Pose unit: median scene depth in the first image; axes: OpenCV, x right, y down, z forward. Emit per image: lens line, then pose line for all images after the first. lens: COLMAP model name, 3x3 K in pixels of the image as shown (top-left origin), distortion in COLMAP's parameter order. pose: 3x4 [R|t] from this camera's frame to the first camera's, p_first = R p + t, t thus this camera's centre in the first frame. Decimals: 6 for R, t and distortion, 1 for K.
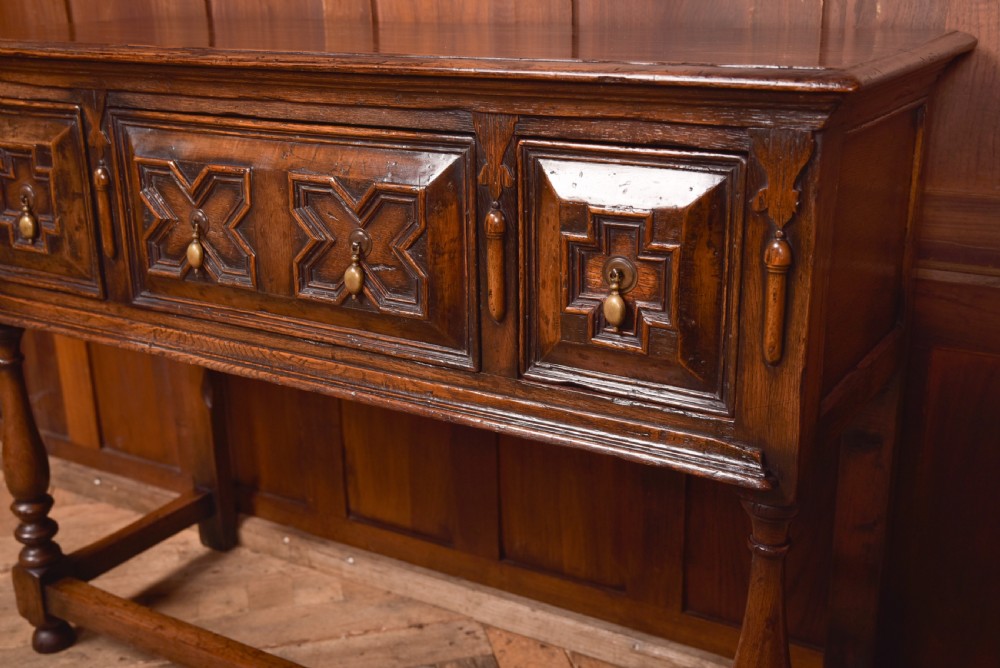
lens RADIAL K [[1172.1, 0, 504.8], [0, 1172.1, 338.3], [0, 0, 1]] dist [-0.007283, 0.197955]
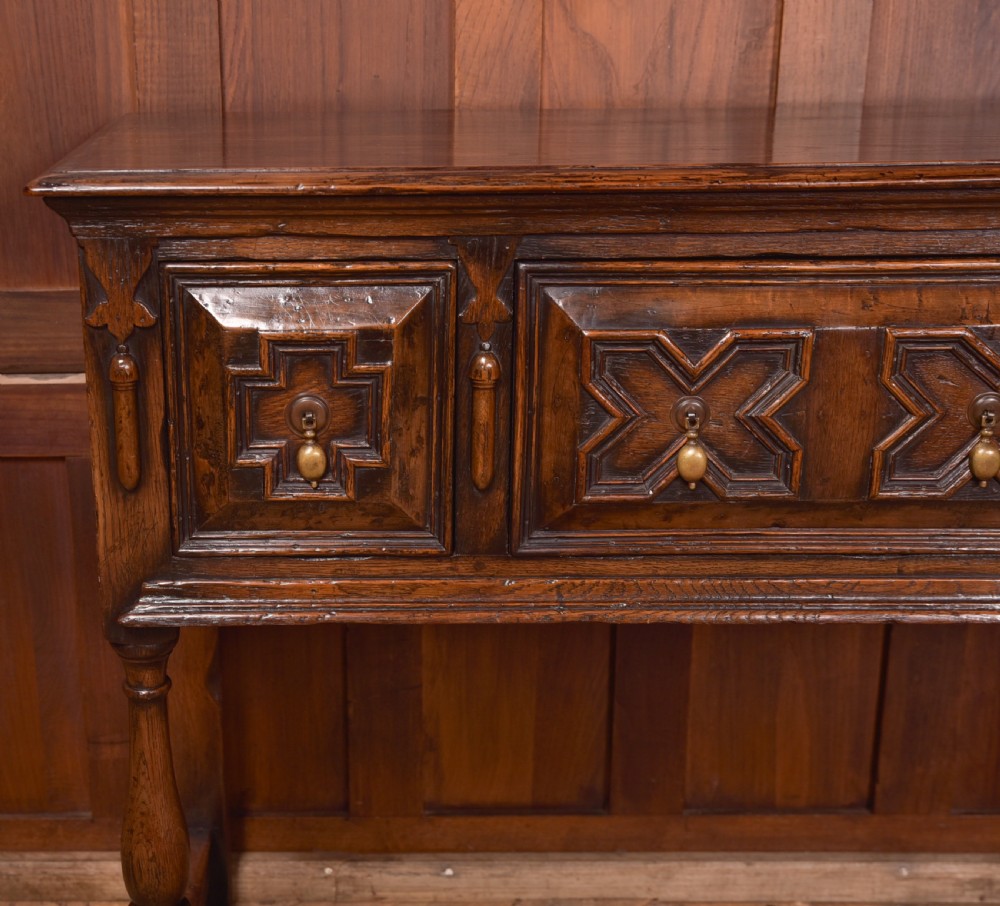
lens RADIAL K [[1556.2, 0, 325.1], [0, 1556.2, 481.9], [0, 0, 1]] dist [0.025815, 0.117283]
pose [[0.857286, -0.151065, 0.492179, -0.888426], [0.152135, 0.987624, 0.038140, -0.126163], [-0.491849, 0.042181, 0.869658, 0.308367]]
